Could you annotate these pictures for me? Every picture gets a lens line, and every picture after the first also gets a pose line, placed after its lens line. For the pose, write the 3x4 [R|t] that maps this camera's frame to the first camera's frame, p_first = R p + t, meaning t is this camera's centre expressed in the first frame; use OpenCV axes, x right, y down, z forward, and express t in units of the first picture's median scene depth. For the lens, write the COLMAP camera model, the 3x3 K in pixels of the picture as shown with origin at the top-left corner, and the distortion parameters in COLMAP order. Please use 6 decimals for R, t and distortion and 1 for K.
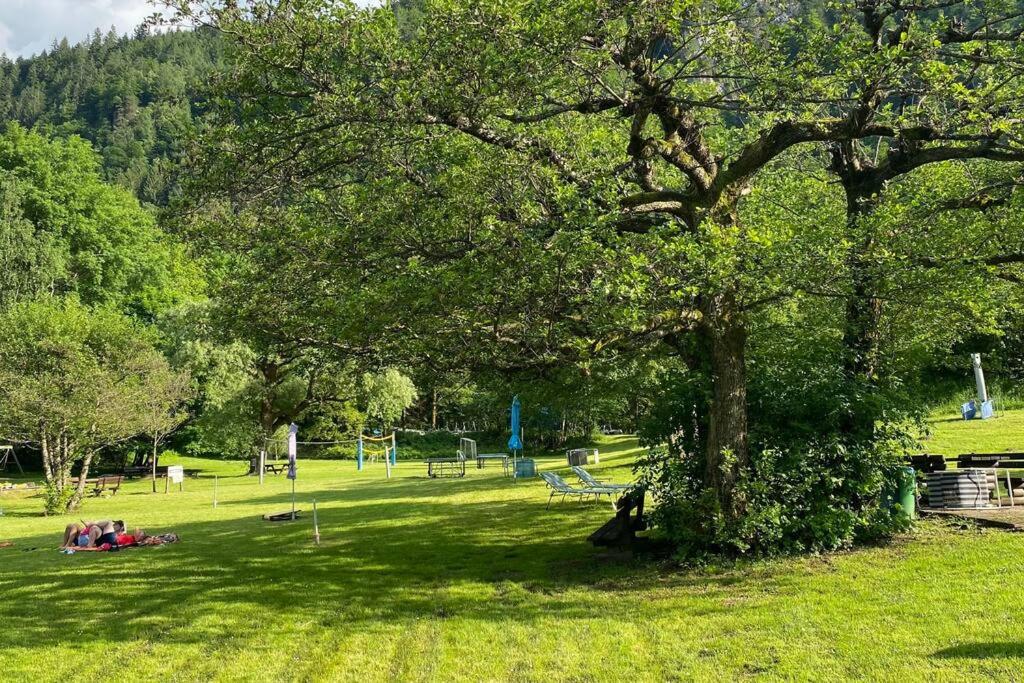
lens RADIAL K [[905.0, 0, 512.0], [0, 905.0, 341.5], [0, 0, 1]] dist [0.064757, -0.138039]
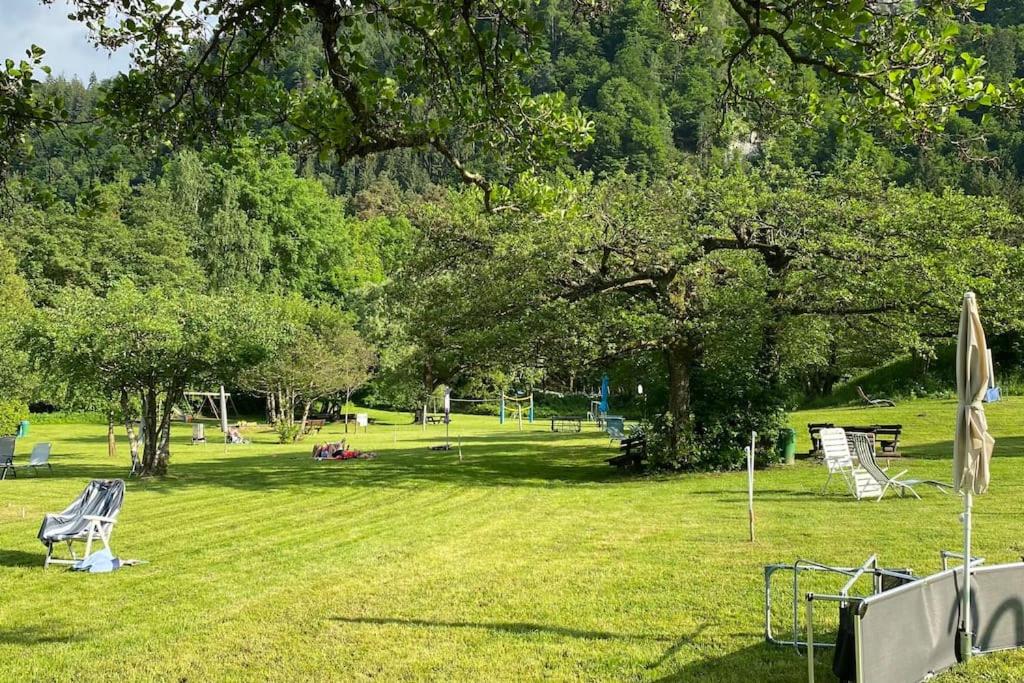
lens RADIAL K [[905.0, 0, 512.0], [0, 905.0, 341.5], [0, 0, 1]] dist [0.064757, -0.138039]
pose [[0.985453, 0.028140, -0.167602, 0.048321], [-0.021065, 0.998816, 0.043840, -0.023214], [0.168637, -0.039671, 0.984880, -0.195814]]
